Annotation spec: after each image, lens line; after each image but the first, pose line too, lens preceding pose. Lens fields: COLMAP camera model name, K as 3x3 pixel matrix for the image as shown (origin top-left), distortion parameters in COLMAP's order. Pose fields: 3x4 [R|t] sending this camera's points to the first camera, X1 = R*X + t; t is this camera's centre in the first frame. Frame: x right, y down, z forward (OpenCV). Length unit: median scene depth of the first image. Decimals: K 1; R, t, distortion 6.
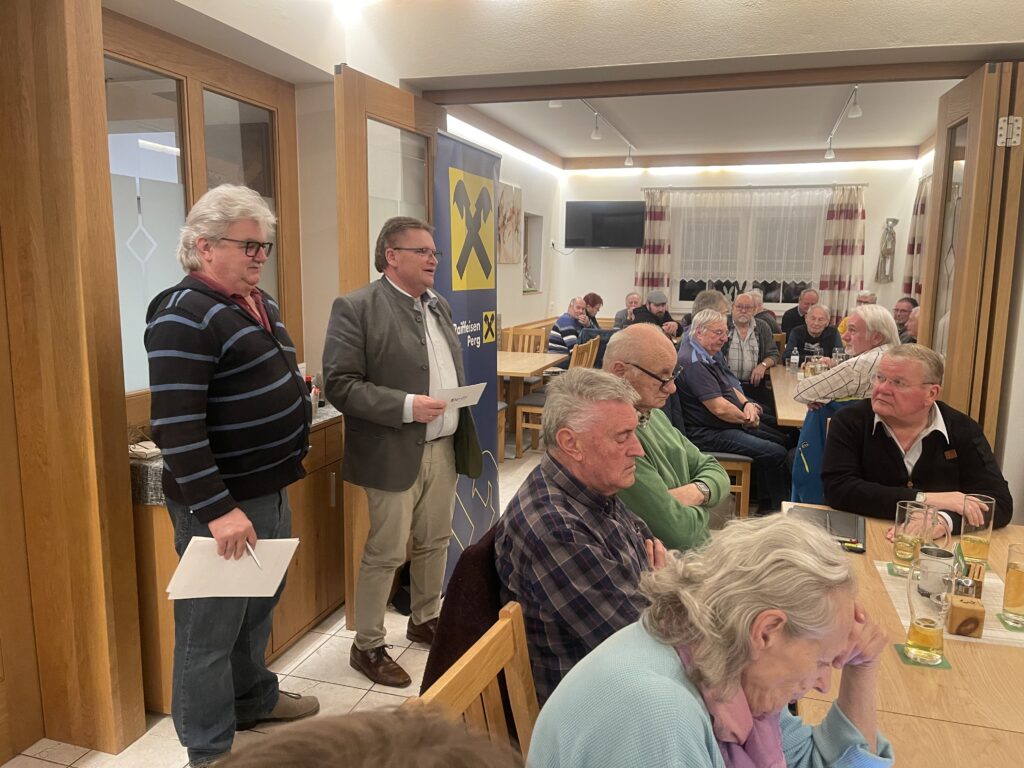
lens RADIAL K [[779.1, 0, 510.5], [0, 779.1, 386.3], [0, 0, 1]] dist [0.072363, -0.093486]
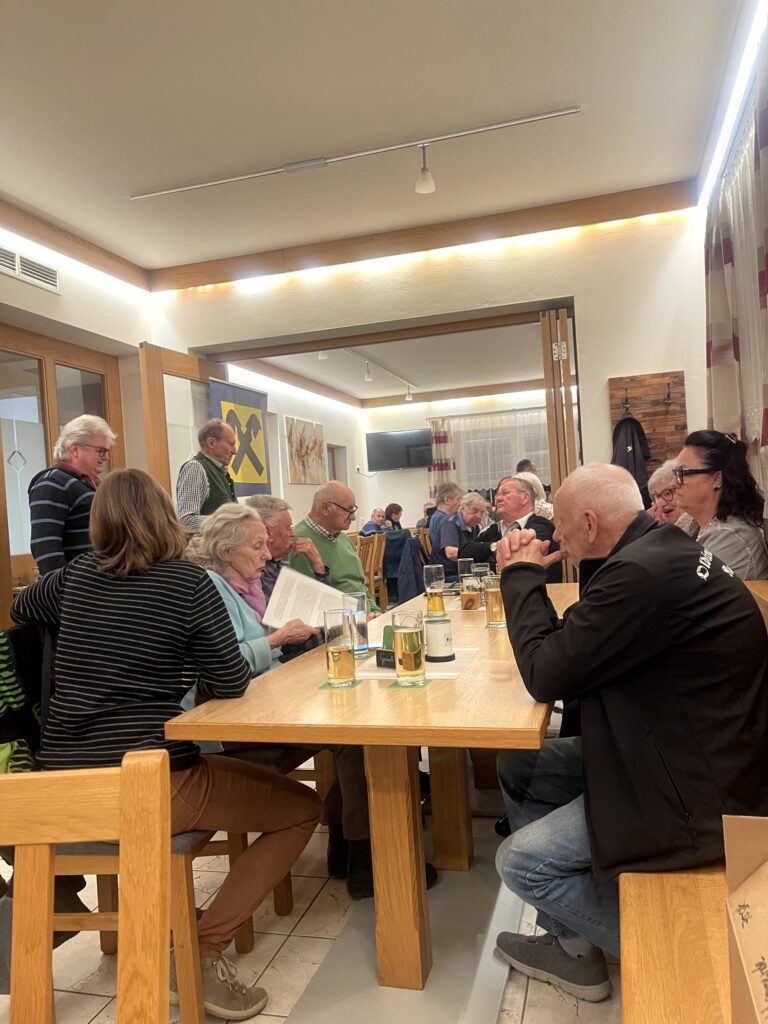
lens RADIAL K [[779.1, 0, 386.0], [0, 779.1, 516.4], [0, 0, 1]] dist [0.072363, -0.093486]
pose [[0.996490, -0.080969, 0.021236, 0.172881], [0.083211, 0.985762, -0.146115, 0.171021], [-0.009103, 0.147369, 0.989040, -0.423964]]
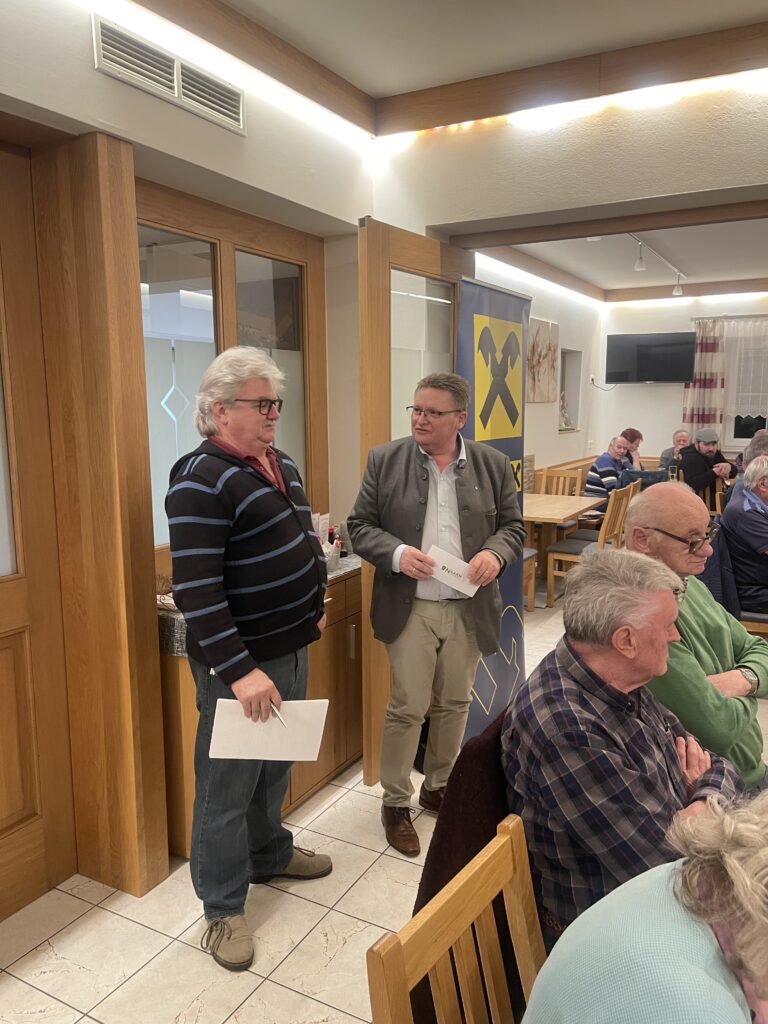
lens RADIAL K [[779.1, 0, 386.3], [0, 779.1, 513.2], [0, 0, 1]] dist [0.072363, -0.093486]
pose [[0.978882, 0.012924, -0.204019, 0.015162], [-0.014596, 0.999871, -0.006695, -0.024261], [0.203906, 0.009532, 0.978944, 0.031784]]
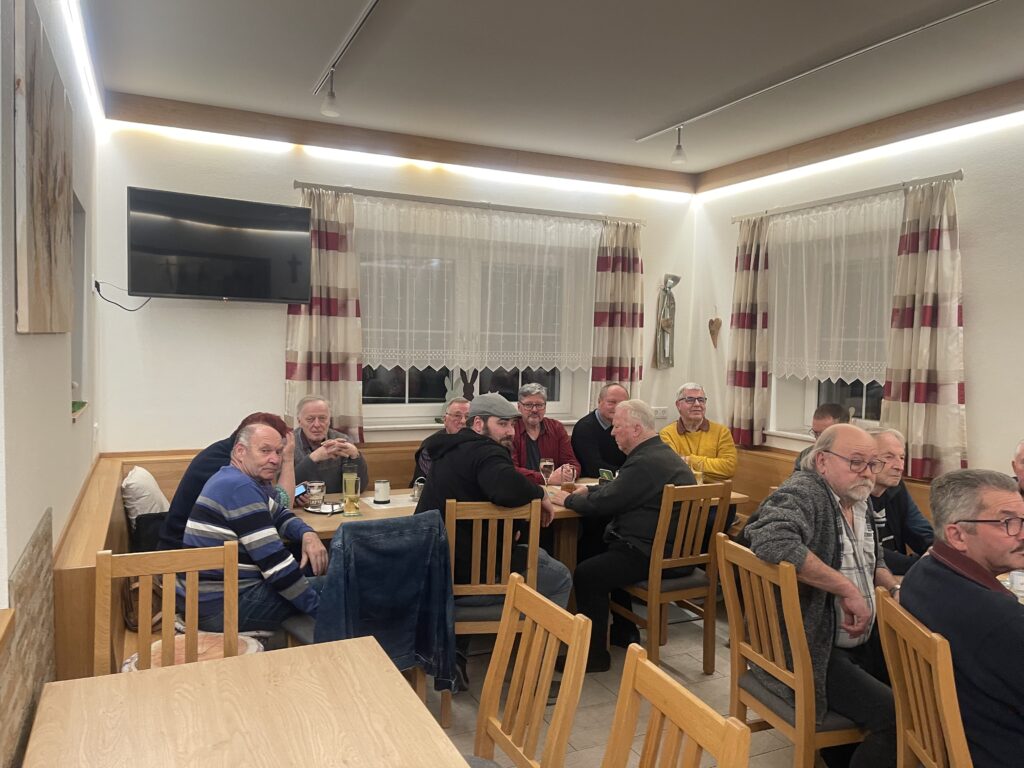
lens RADIAL K [[779.1, 0, 514.3], [0, 779.1, 388.2], [0, 0, 1]] dist [0.072363, -0.093486]
pose [[0.733079, -0.035470, 0.679218, -0.185629], [0.089636, 0.994967, -0.044785, -0.233239], [-0.674211, 0.093713, 0.732569, 1.443681]]
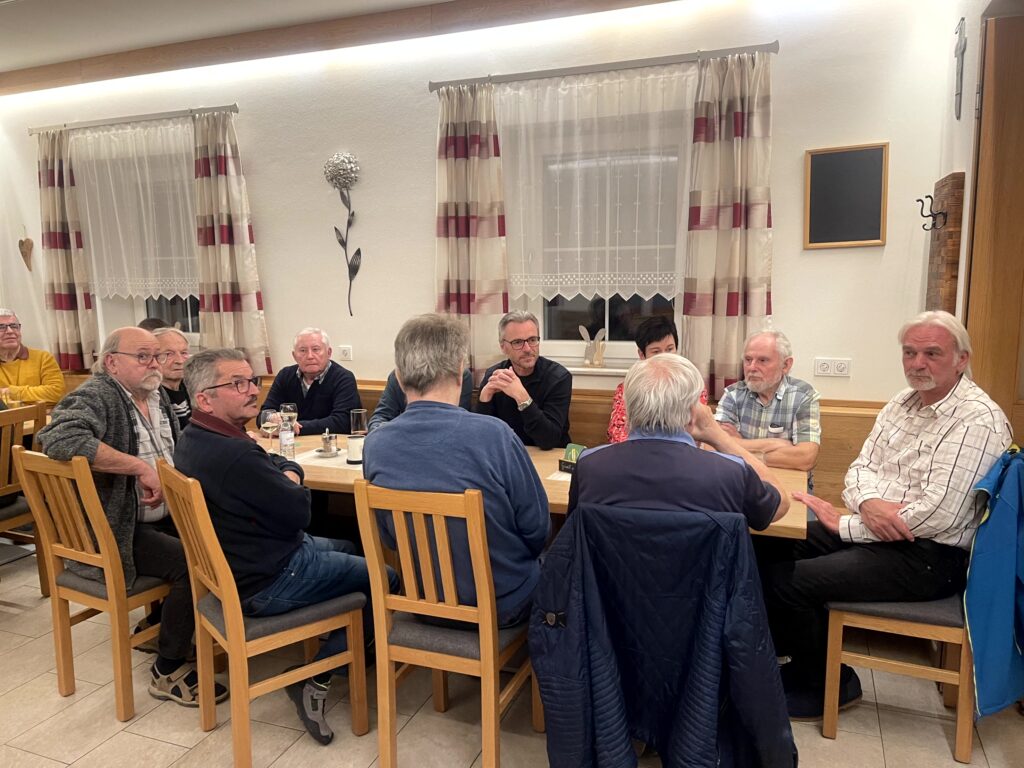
lens RADIAL K [[779.1, 0, 533.9], [0, 779.1, 396.2], [0, 0, 1]] dist [0.072363, -0.093486]
pose [[0.056058, -0.162568, 0.985104, -0.254030], [0.163499, 0.974831, 0.151569, -0.189658], [-0.984950, 0.152566, 0.081227, 1.306075]]
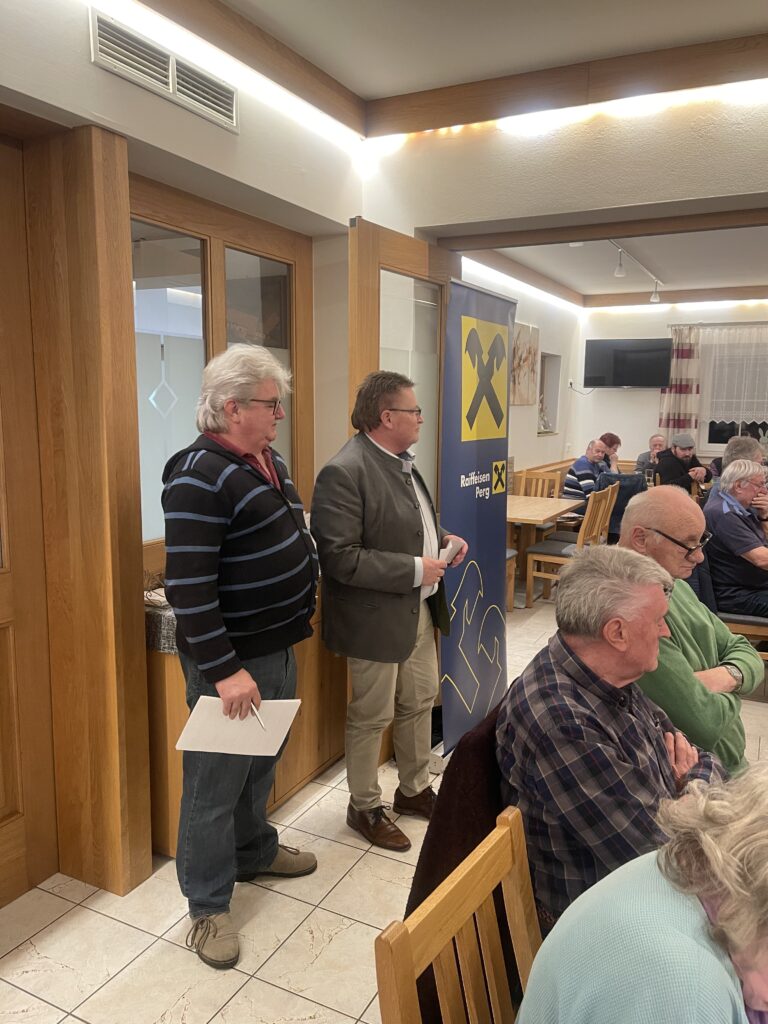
lens RADIAL K [[779.1, 0, 389.1], [0, 779.1, 508.9], [0, 0, 1]] dist [0.072363, -0.093486]
pose [[0.985170, 0.022258, -0.170133, 0.003599], [-0.025044, 0.999585, -0.014251, -0.021261], [0.169745, 0.018300, 0.985318, 0.025350]]
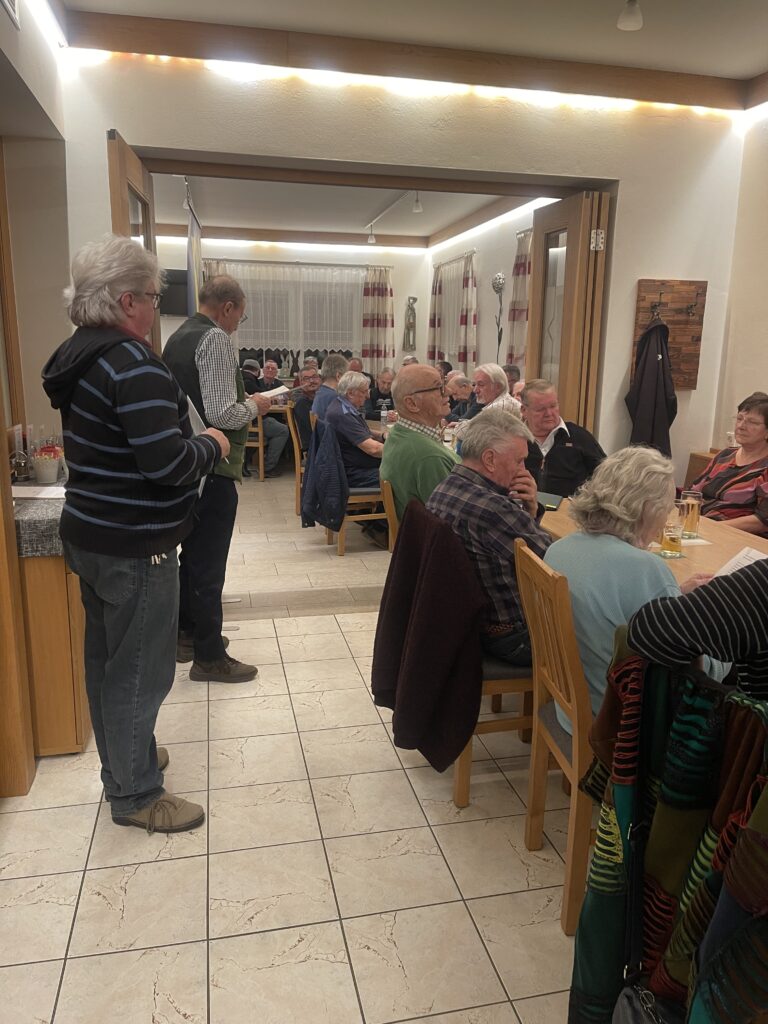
lens RADIAL K [[779.1, 0, 389.5], [0, 779.1, 508.1], [0, 0, 1]] dist [0.072363, -0.093486]
pose [[0.870167, -0.100107, 0.482481, -0.374666], [0.070432, 0.994360, 0.079288, 0.026302], [-0.487697, -0.035012, 0.872311, -0.092344]]
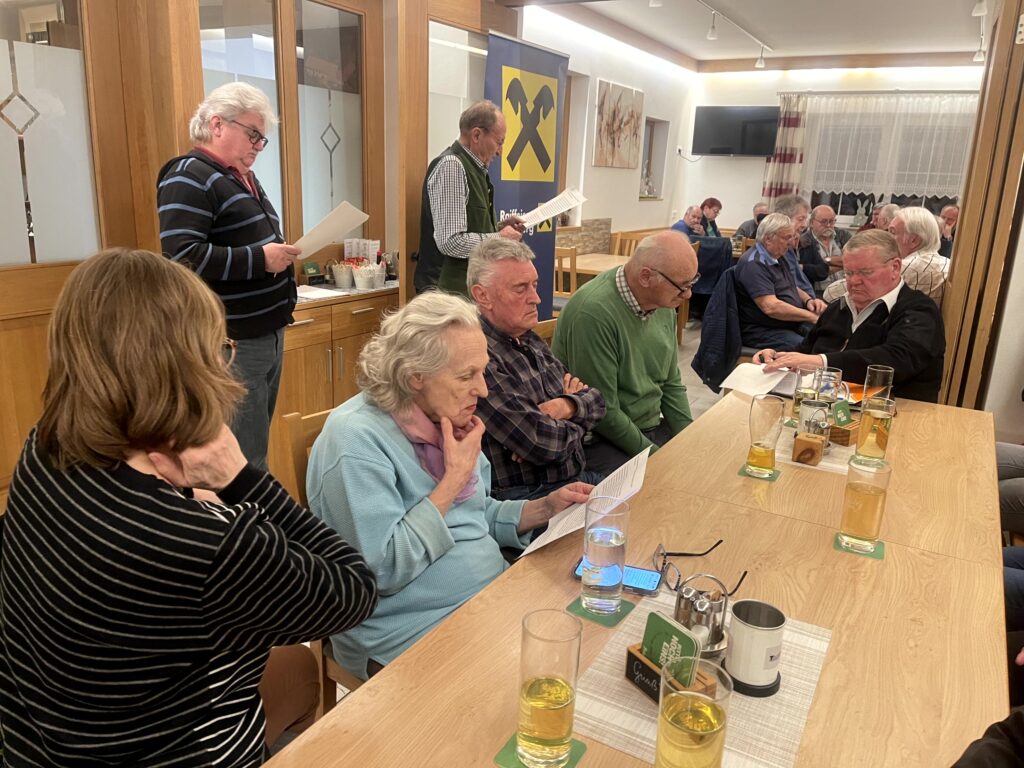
lens RADIAL K [[779.1, 0, 504.3], [0, 779.1, 381.4], [0, 0, 1]] dist [0.072363, -0.093486]
pose [[0.975370, 0.080104, -0.205517, 0.173647], [-0.059258, 0.992635, 0.105661, 0.043331], [0.212467, -0.090880, 0.972933, -0.115548]]
